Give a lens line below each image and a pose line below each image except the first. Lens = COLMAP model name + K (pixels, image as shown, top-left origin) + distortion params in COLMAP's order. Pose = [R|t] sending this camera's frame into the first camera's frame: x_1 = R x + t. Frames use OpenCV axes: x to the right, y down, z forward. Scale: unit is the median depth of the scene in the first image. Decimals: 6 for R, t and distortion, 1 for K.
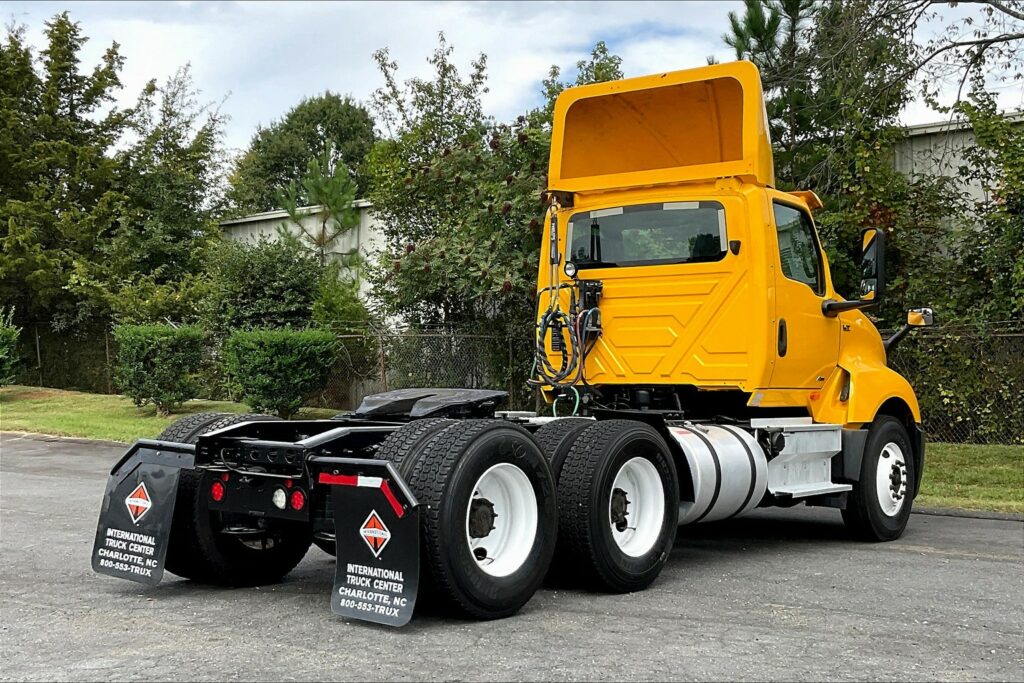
lens RADIAL K [[1367.5, 0, 528.1], [0, 1367.5, 342.0], [0, 0, 1]] dist [0.100923, 0.016859]
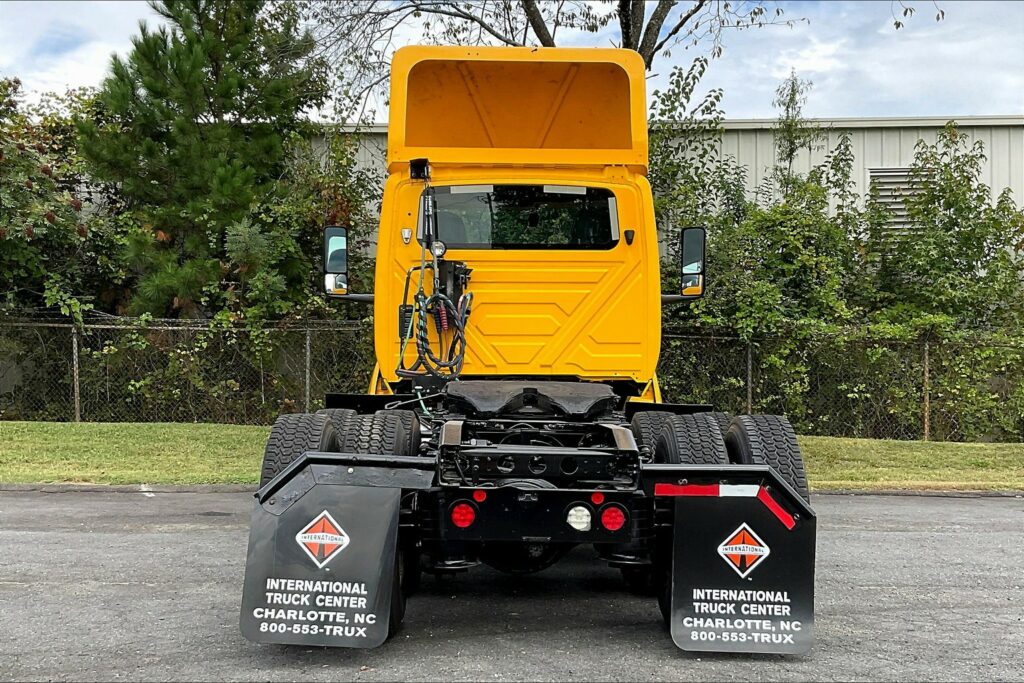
lens RADIAL K [[1297.8, 0, 553.7], [0, 1297.8, 361.4], [0, 0, 1]] dist [0.101477, 0.026720]
pose [[0.767436, 0.003759, 0.641115, -0.630301], [-0.018135, 0.999710, 0.015847, 0.009220], [-0.640870, -0.023789, 0.767281, 0.393713]]
